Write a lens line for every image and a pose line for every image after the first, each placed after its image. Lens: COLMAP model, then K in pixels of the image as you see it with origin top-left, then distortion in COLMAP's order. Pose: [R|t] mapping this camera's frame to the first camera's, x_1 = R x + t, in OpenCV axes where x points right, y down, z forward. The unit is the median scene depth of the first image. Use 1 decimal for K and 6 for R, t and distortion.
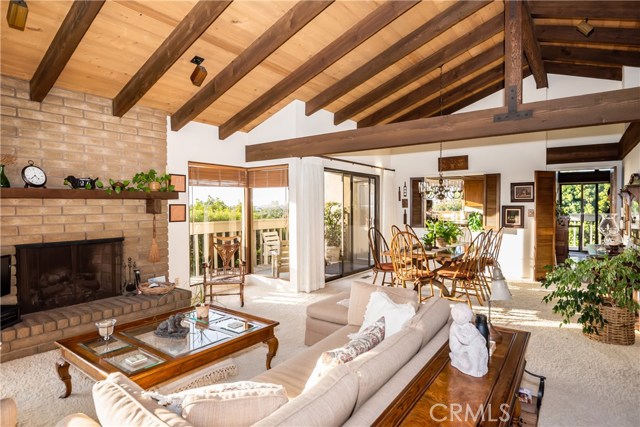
lens RADIAL K [[347.0, 0, 320.0], [0, 347.0, 213.5], [0, 0, 1]] dist [-0.001390, -0.000279]
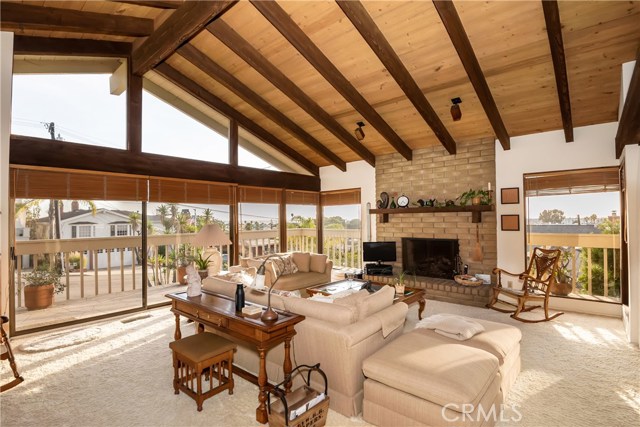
lens RADIAL K [[318.6, 0, 320.0], [0, 318.6, 213.5], [0, 0, 1]] dist [-0.000231, -0.000063]
pose [[-0.078700, -0.019935, -0.996699, 0.753822], [-0.018281, 0.999661, -0.018551, -0.000744], [0.996731, 0.016761, -0.079038, 0.547694]]
